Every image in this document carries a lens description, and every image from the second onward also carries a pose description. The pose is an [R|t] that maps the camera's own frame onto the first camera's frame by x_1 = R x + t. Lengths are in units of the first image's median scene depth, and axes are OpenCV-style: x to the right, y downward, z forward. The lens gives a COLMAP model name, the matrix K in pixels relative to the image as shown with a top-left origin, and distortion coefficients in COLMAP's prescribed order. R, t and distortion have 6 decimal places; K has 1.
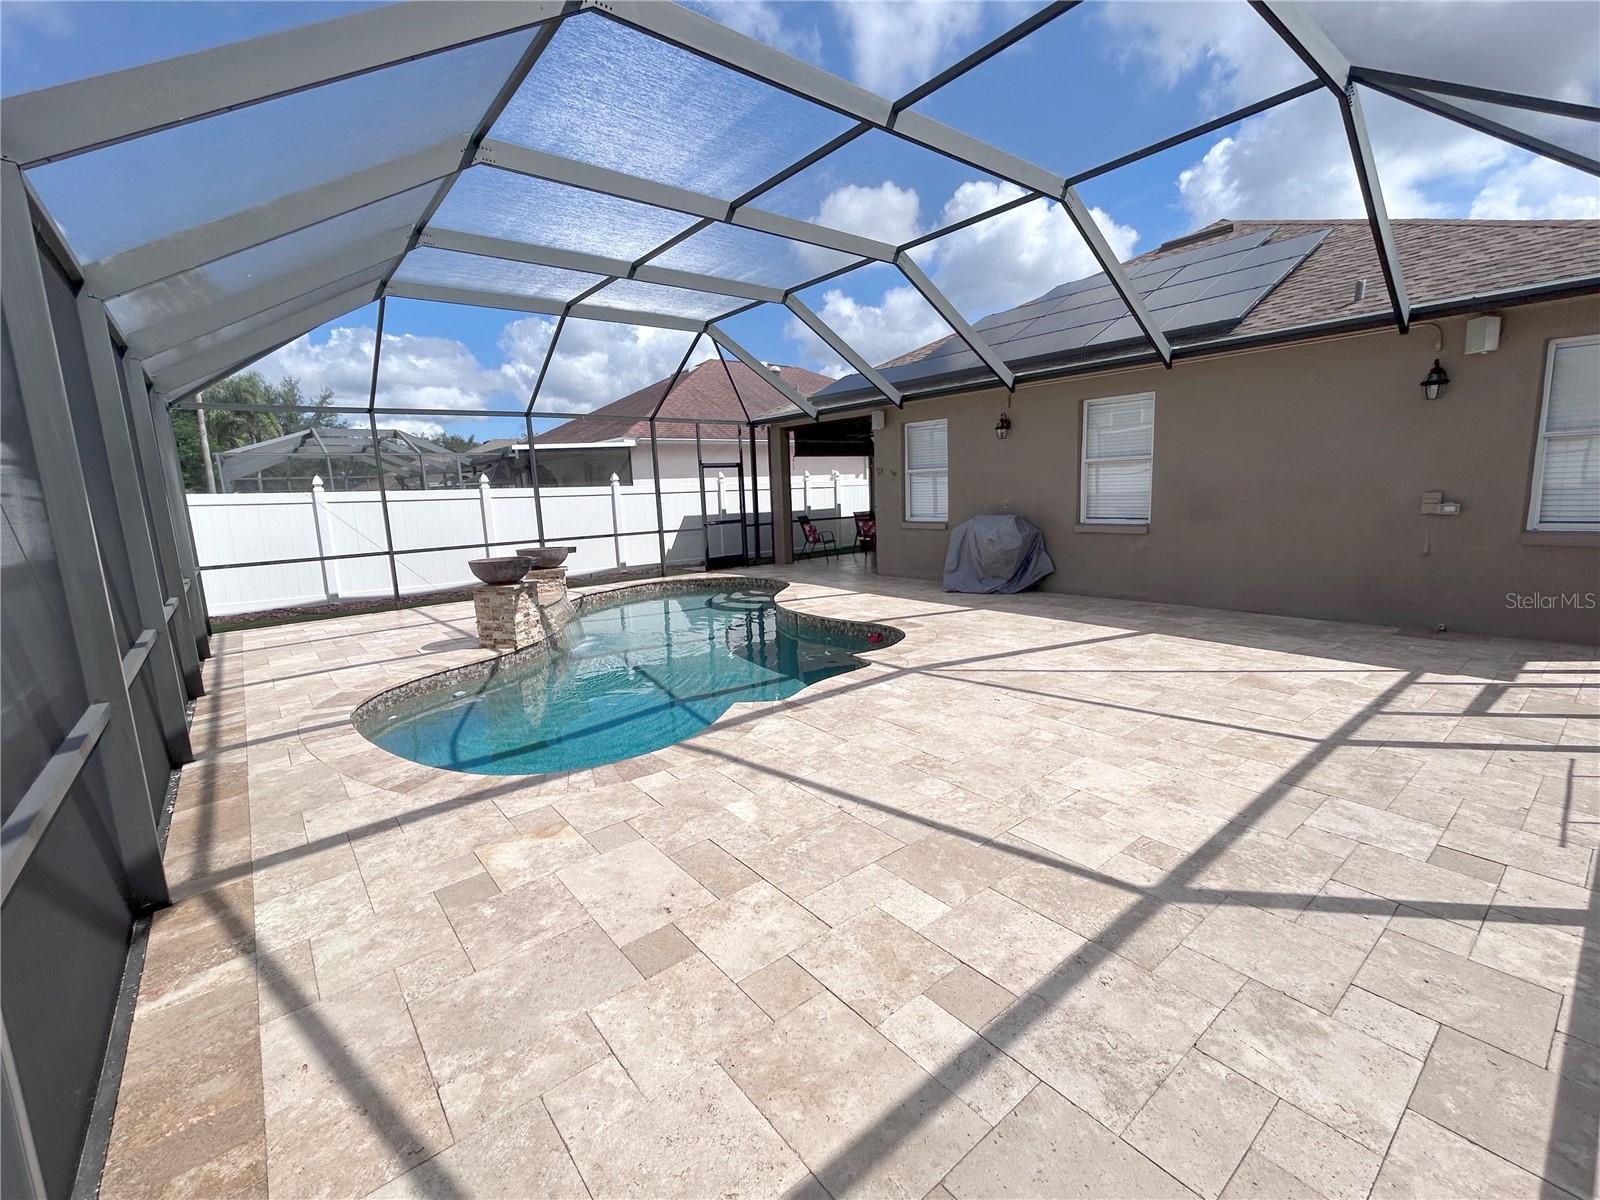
lens RADIAL K [[690.7, 0, 795.4], [0, 690.7, 600.4], [0, 0, 1]] dist [-0.000844, 0.000919]
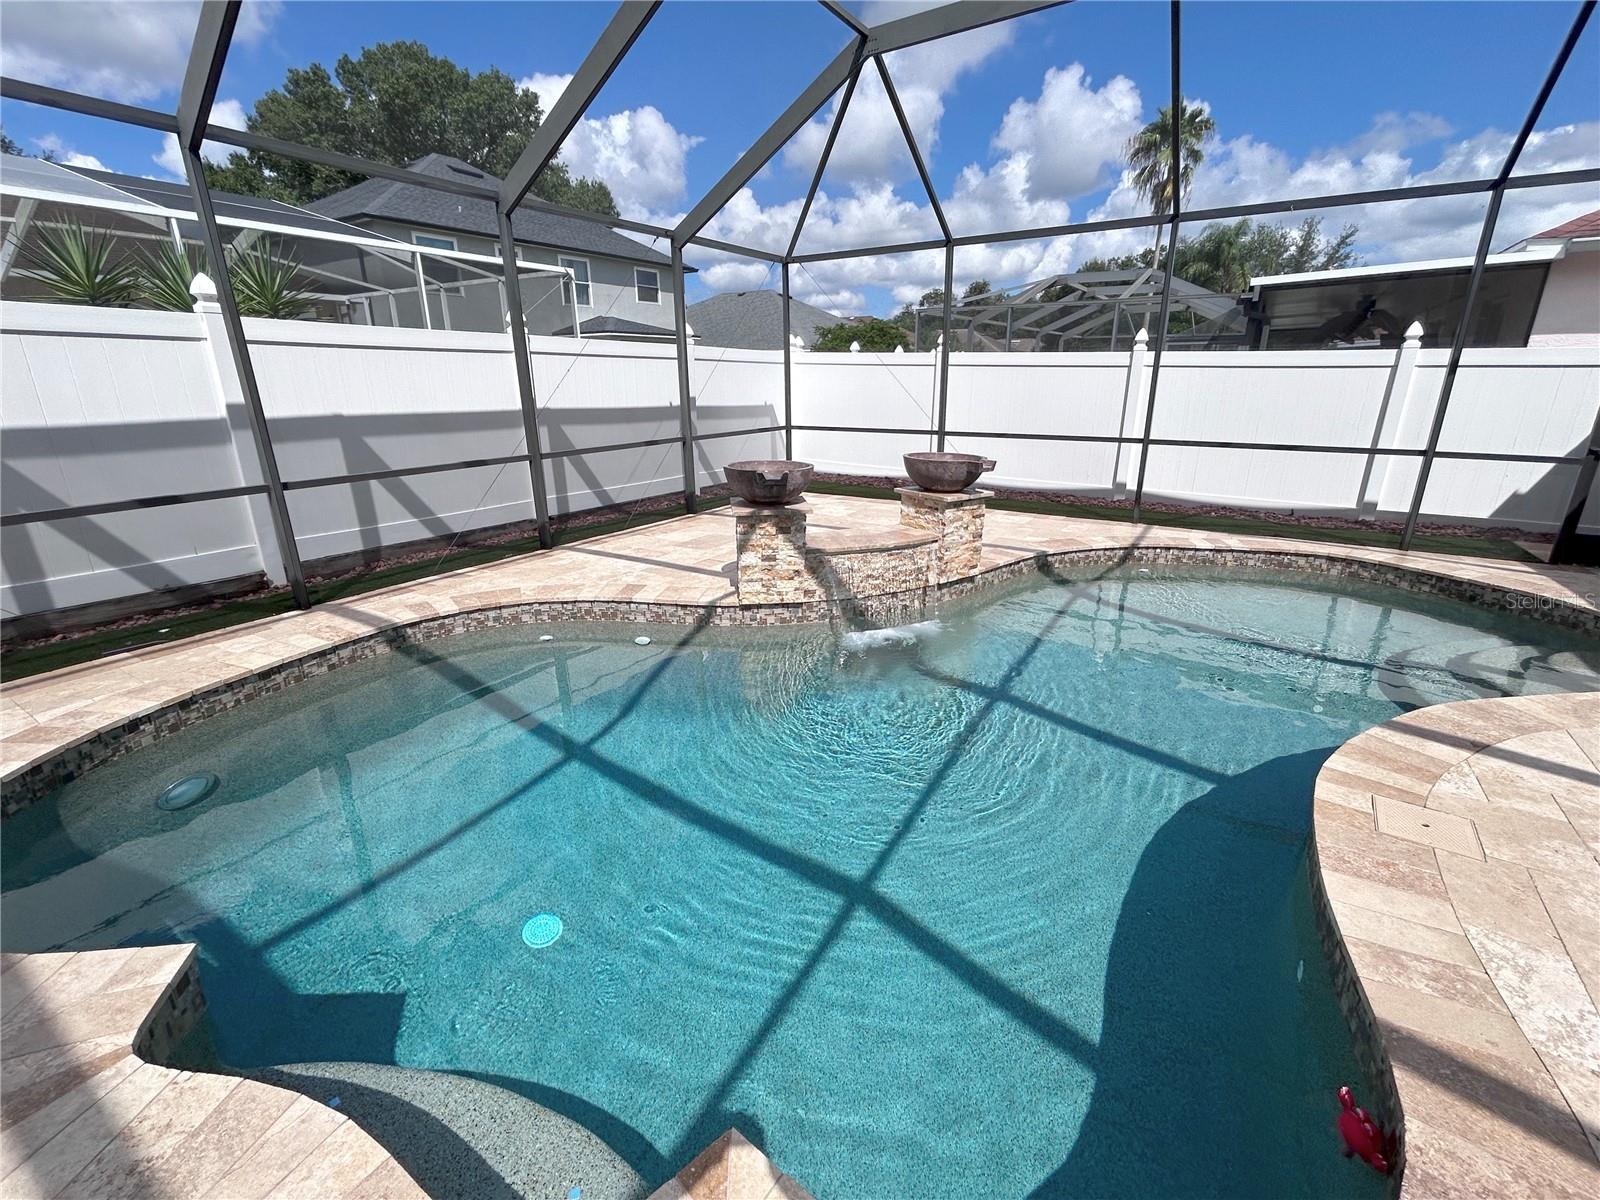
lens RADIAL K [[690.7, 0, 798.2], [0, 690.7, 600.4], [0, 0, 1]] dist [-0.000844, 0.000919]
pose [[0.317649, 0.332692, -0.887928, 0.293979], [-0.159591, 0.941826, 0.295794, -0.197437], [0.934682, 0.047747, 0.352265, 1.157735]]
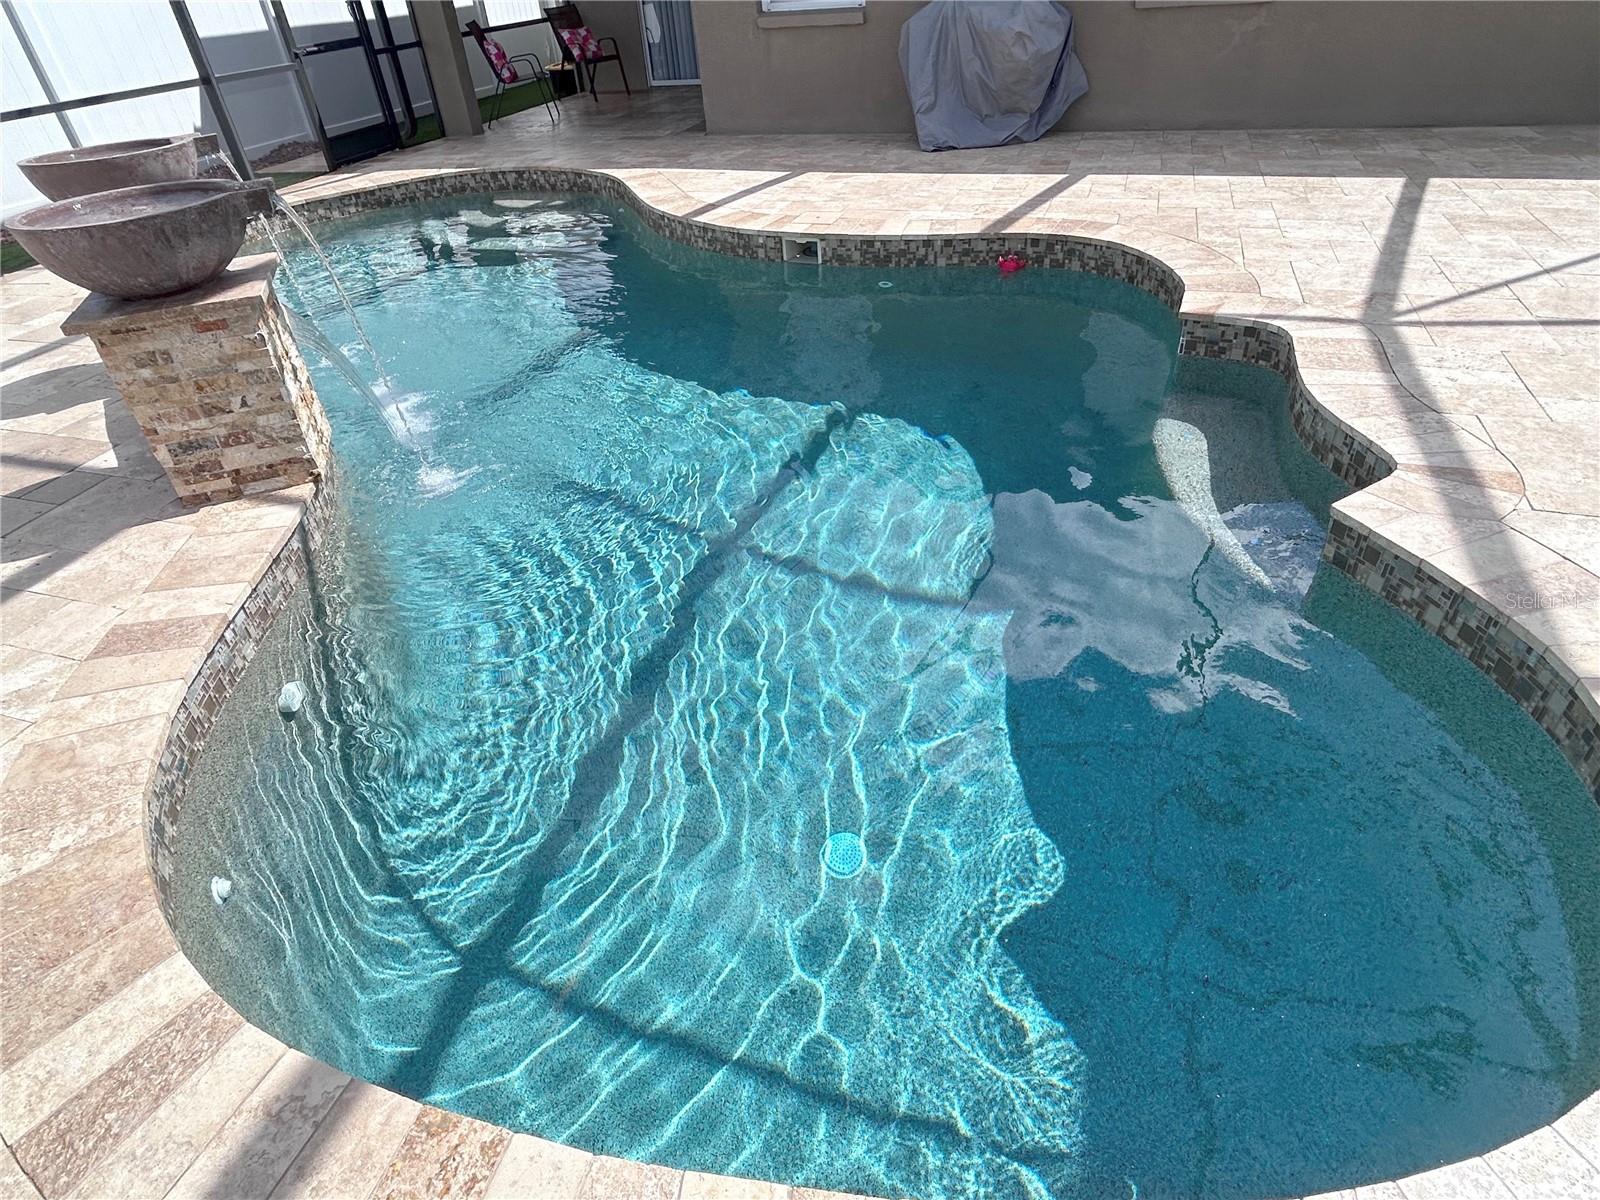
lens RADIAL K [[880.7, 0, 783.5], [0, 880.7, 595.7], [0, 0, 1]] dist [0.003729, 0.000046]
pose [[0.849111, -0.329616, 0.412751, -0.577647], [0.117748, 0.879861, 0.460413, -0.075958], [-0.514923, -0.342341, 0.785911, 0.737971]]
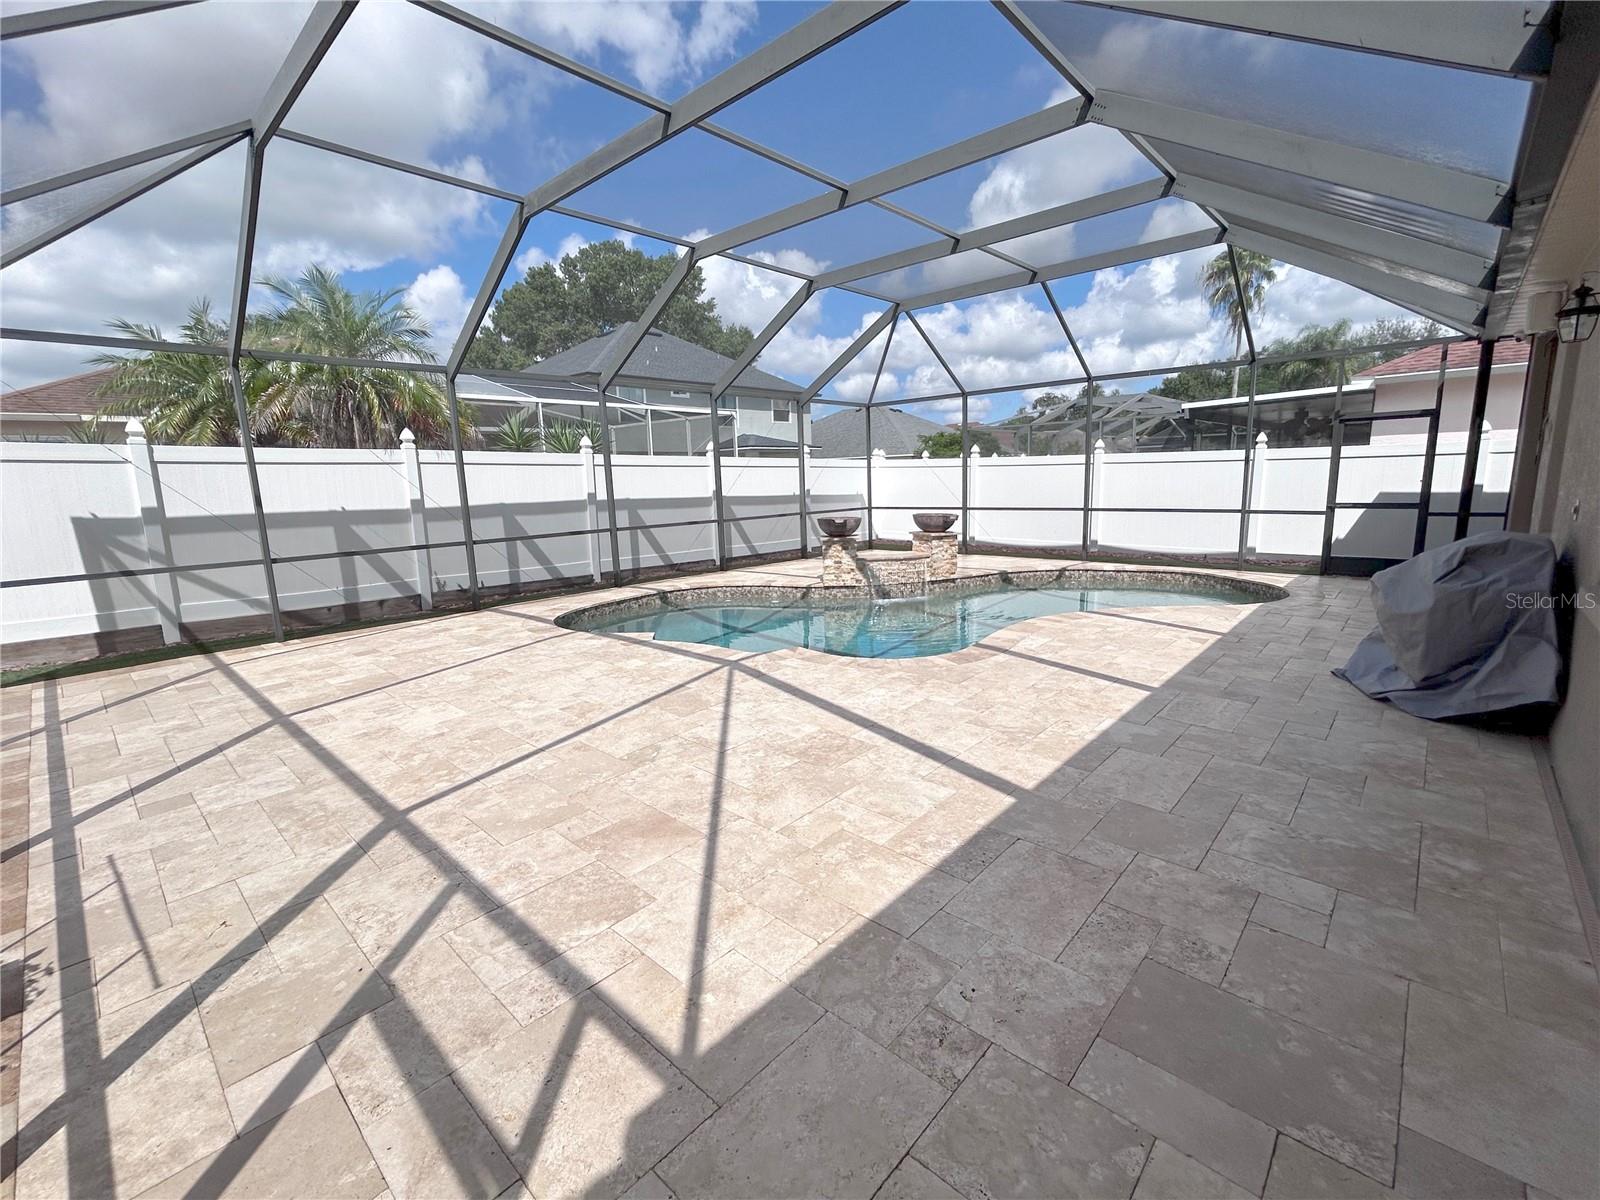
lens RADIAL K [[690.7, 0, 800.9], [0, 690.7, 600.5], [0, 0, 1]] dist [-0.000844, 0.000919]
pose [[0.153272, 0.209178, -0.965791, 1.253993], [-0.136036, 0.972500, 0.189042, -0.210107], [0.978776, 0.102408, 0.177513, 1.024631]]
